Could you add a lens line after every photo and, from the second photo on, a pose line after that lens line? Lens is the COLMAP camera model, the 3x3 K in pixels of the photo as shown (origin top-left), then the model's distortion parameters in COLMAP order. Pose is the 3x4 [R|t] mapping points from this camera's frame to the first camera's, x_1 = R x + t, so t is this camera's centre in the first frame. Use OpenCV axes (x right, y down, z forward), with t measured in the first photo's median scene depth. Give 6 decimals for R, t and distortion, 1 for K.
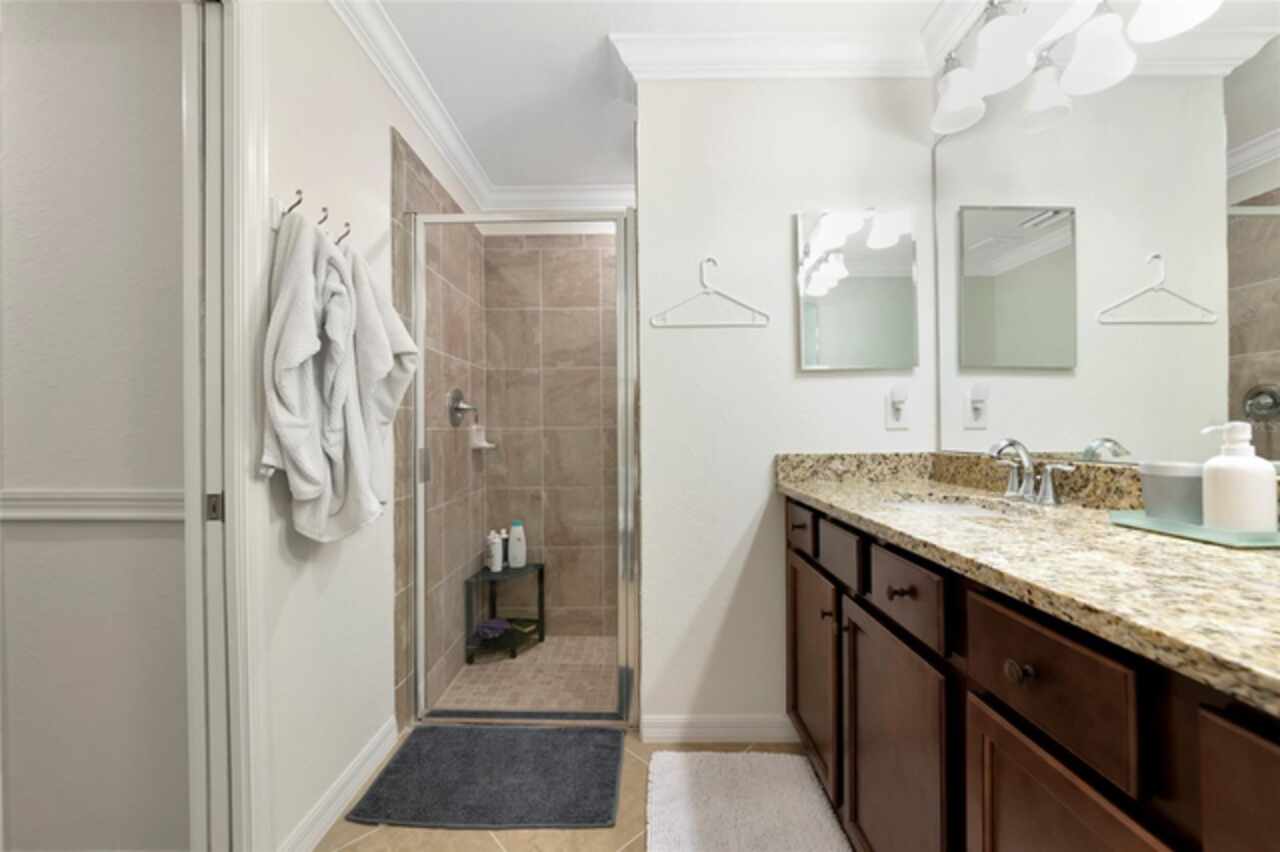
lens RADIAL K [[523.4, 0, 640.0], [0, 523.4, 426.0], [0, 0, 1]] dist [-0.000274, 0.000013]
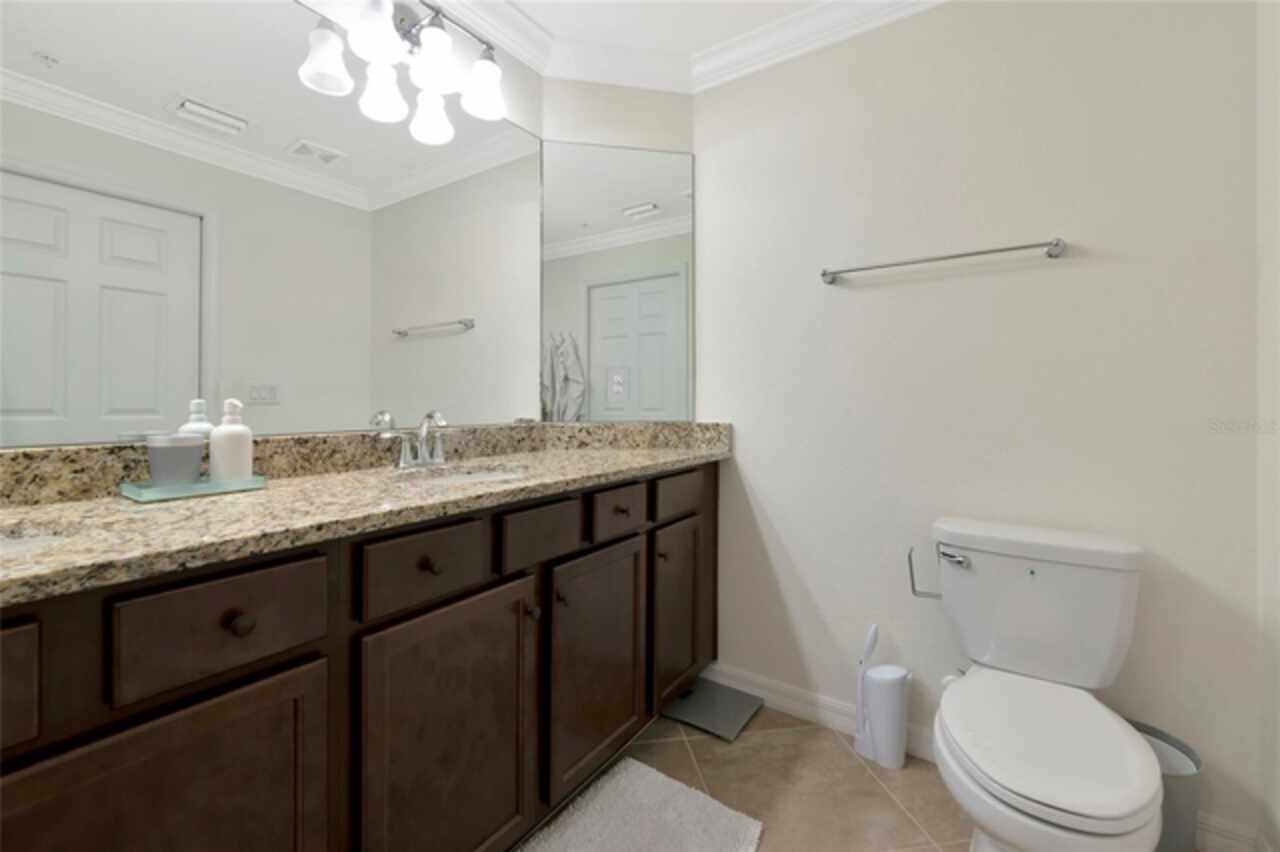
lens RADIAL K [[523.4, 0, 640.0], [0, 523.4, 426.0], [0, 0, 1]] dist [-0.000274, 0.000013]
pose [[-0.830896, -0.018910, 0.556106, -0.415247], [0.003826, 0.999205, 0.039695, 0.011496], [-0.556414, 0.035110, -0.830163, 1.365718]]
